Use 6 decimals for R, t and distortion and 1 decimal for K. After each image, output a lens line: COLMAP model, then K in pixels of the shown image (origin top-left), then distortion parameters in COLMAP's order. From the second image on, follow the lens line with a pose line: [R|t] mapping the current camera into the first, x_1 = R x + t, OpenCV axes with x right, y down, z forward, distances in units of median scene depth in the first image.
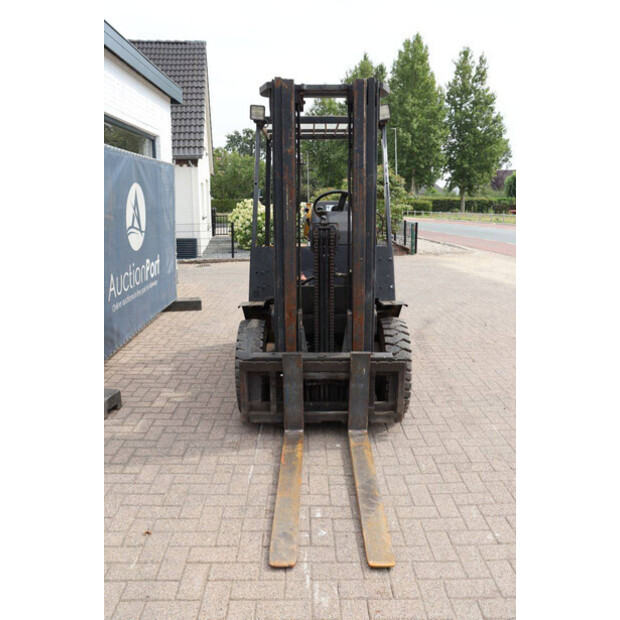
lens RADIAL K [[523.2, 0, 319.2], [0, 523.2, 309.8], [0, 0, 1]] dist [-0.165852, 0.160469]
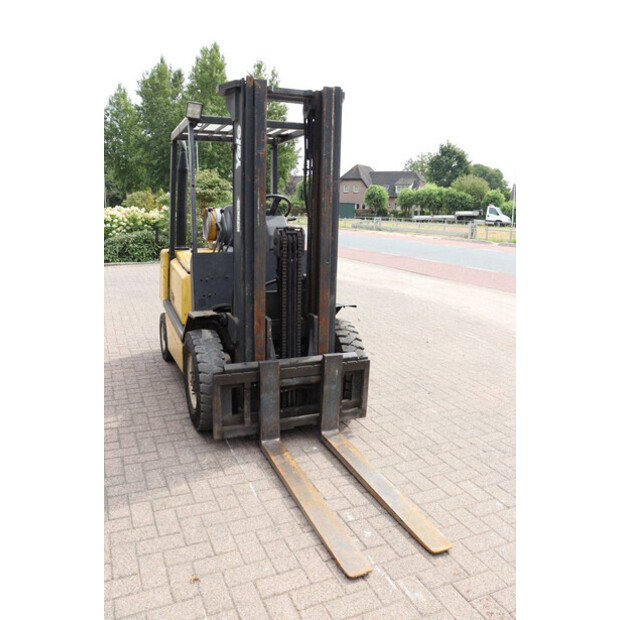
lens RADIAL K [[505.9, 0, 318.1], [0, 505.9, 308.8], [0, 0, 1]] dist [-0.165985, 0.140397]
pose [[0.923059, -0.056394, 0.380502, -0.306489], [0.057012, 0.998327, 0.009656, -0.017963], [-0.380410, 0.012780, 0.924730, 0.090496]]
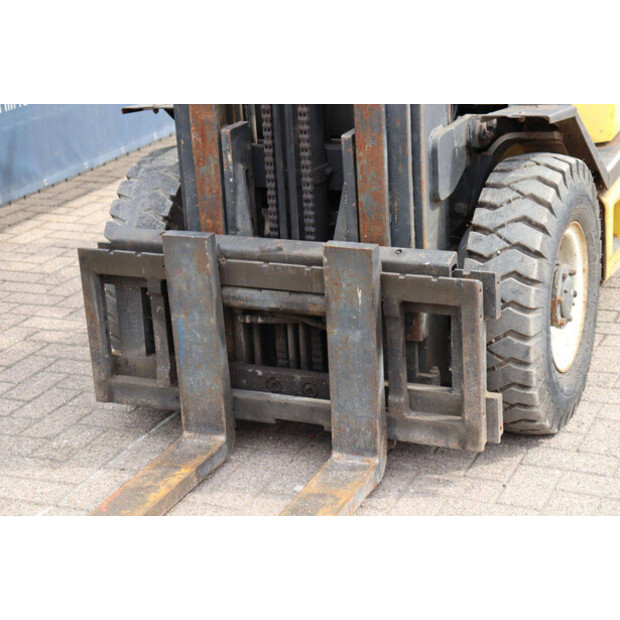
lens RADIAL K [[1401.5, 0, 321.1], [0, 1401.5, 308.6], [0, 0, 1]] dist [0.313348, 0.072105]
pose [[0.907290, 0.085335, -0.411757, 0.451078], [-0.034056, 0.990887, 0.130316, -0.001451], [0.419125, -0.104211, 0.901928, 0.093879]]
